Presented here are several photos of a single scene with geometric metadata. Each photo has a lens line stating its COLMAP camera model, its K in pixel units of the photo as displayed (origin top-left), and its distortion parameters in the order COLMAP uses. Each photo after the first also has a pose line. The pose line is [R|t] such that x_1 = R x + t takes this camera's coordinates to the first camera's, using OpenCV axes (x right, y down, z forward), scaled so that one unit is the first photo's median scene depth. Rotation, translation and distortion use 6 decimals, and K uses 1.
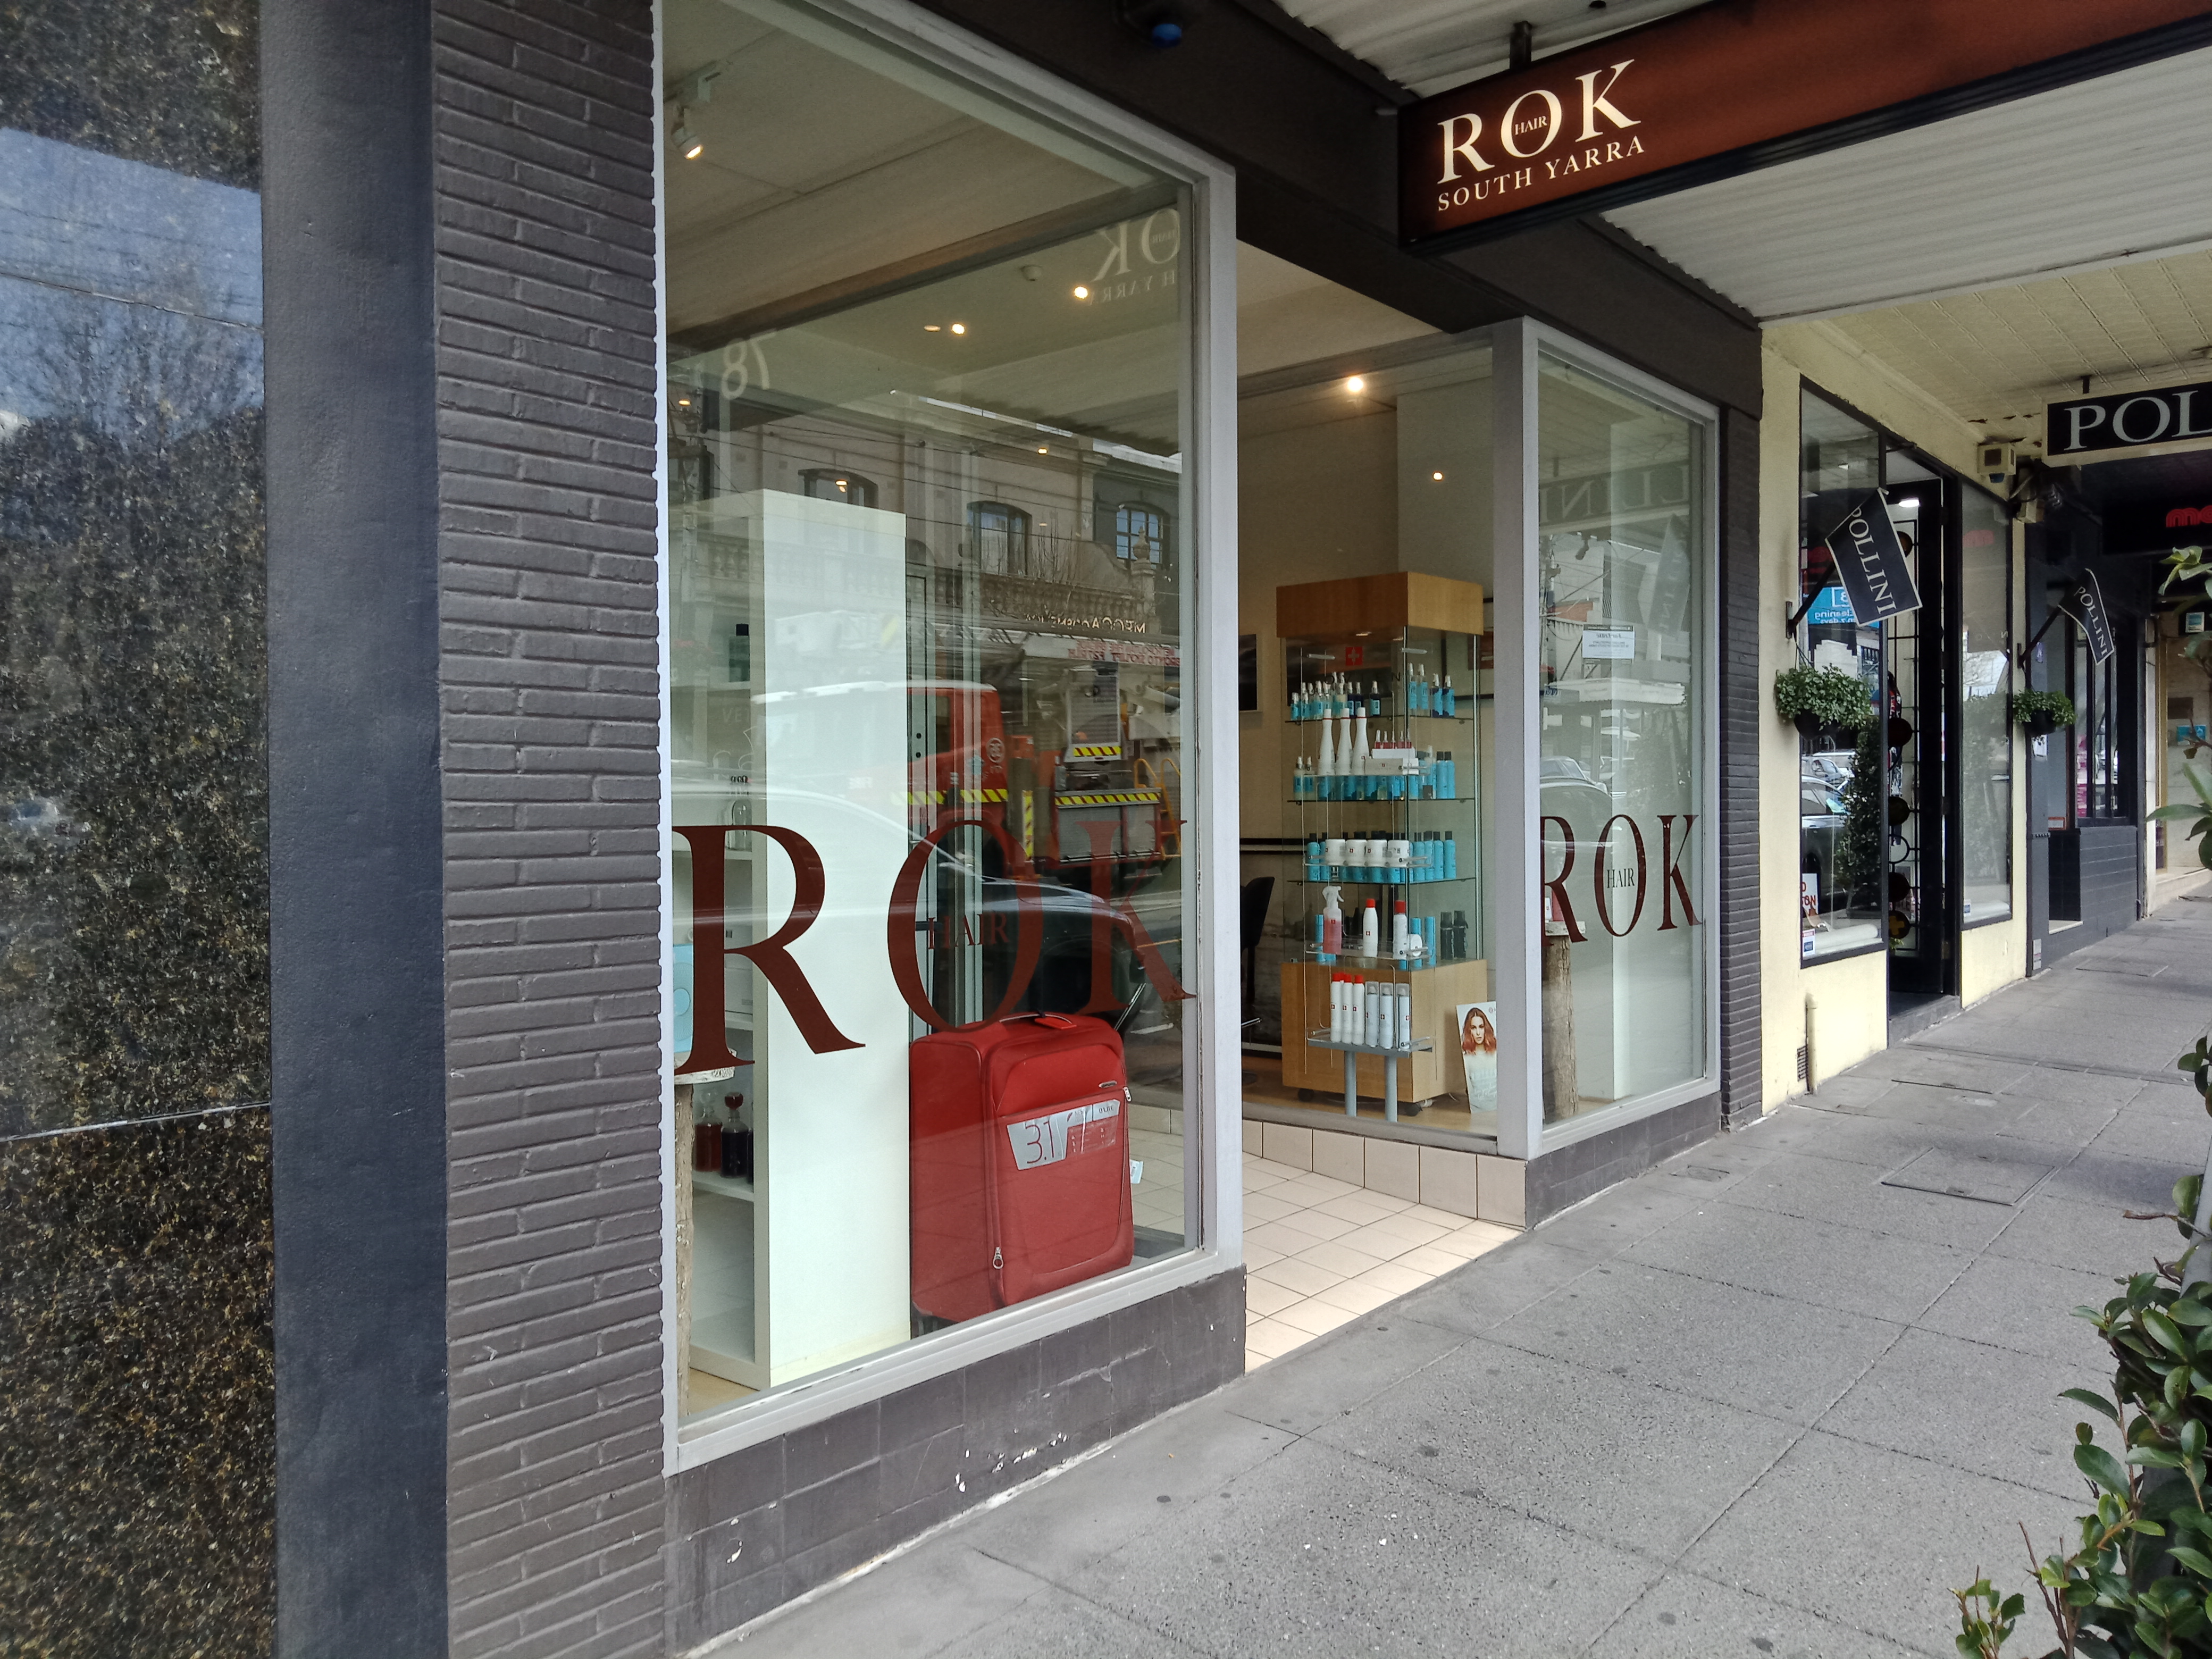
lens RADIAL K [[1649.8, 0, 1131.0], [0, 1649.8, 852.8], [0, 0, 1]] dist [0.019668, -0.010093]
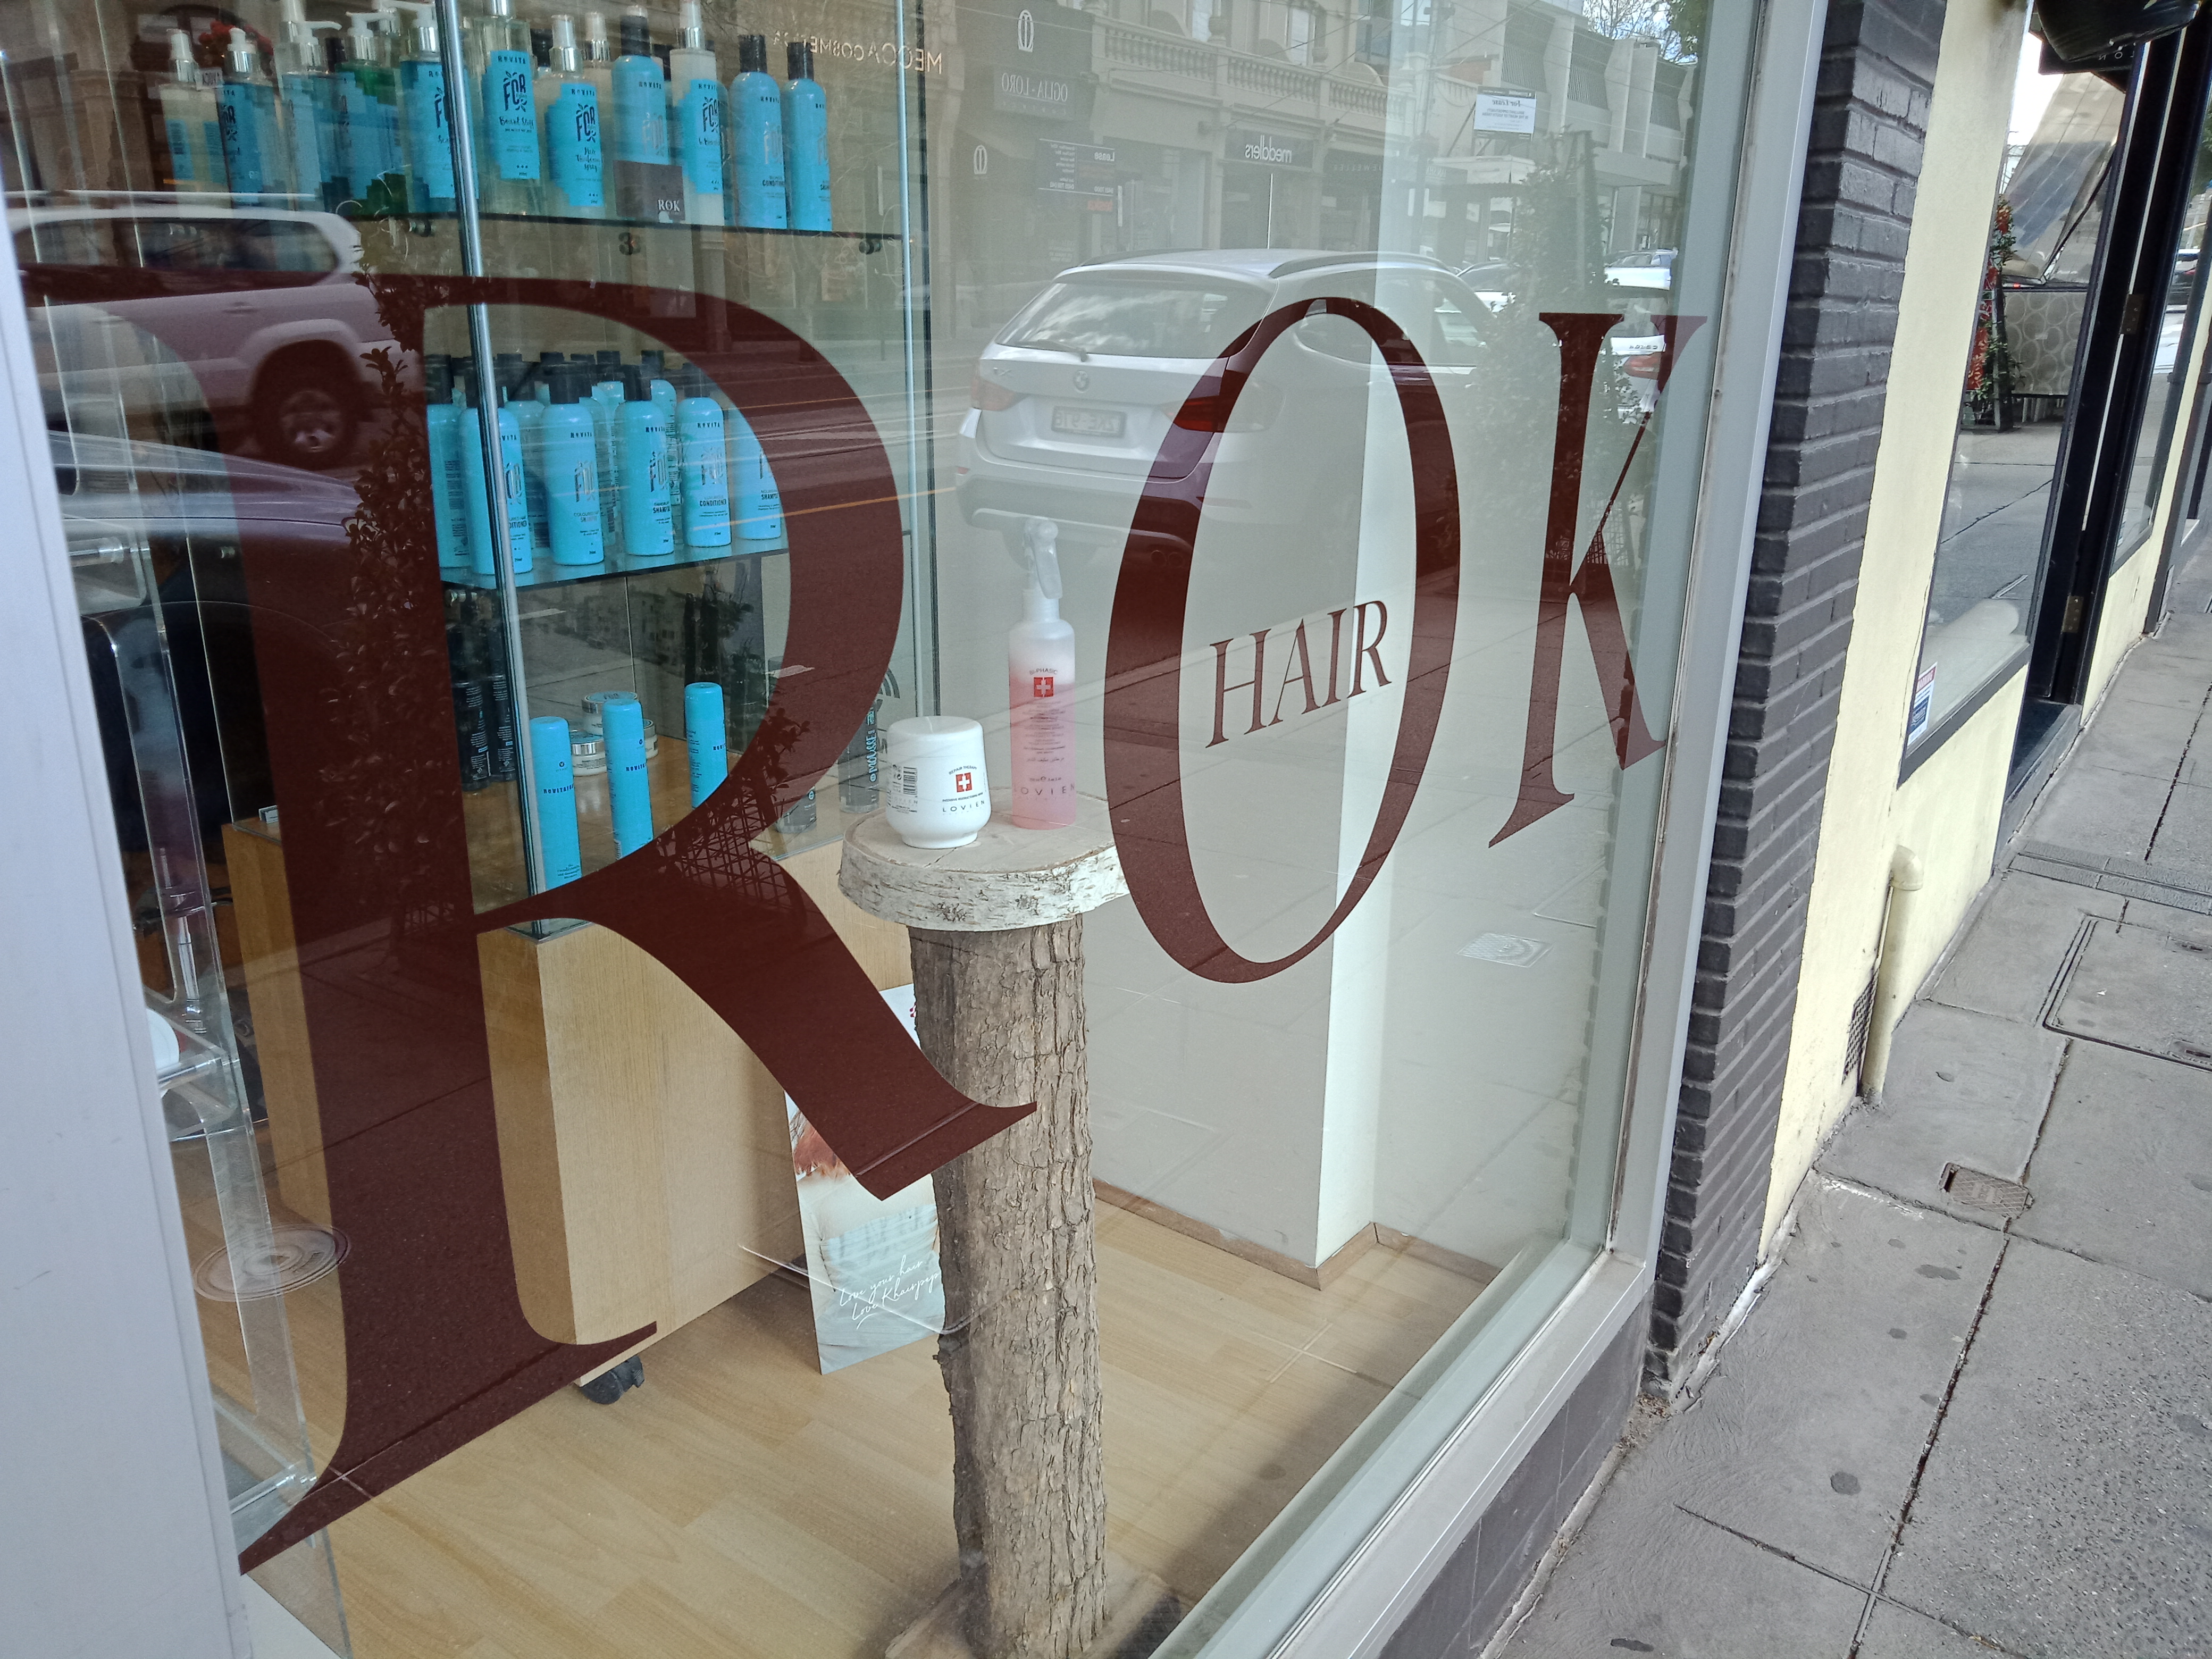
lens RADIAL K [[1649.8, 0, 1107.0], [0, 1649.8, 826.7], [0, 0, 1]] dist [0.019668, -0.010093]
pose [[0.997642, 0.009288, 0.068002, 0.426372], [-0.027648, 0.961239, 0.274327, -0.027093], [-0.062818, -0.275560, 0.959229, 1.338407]]
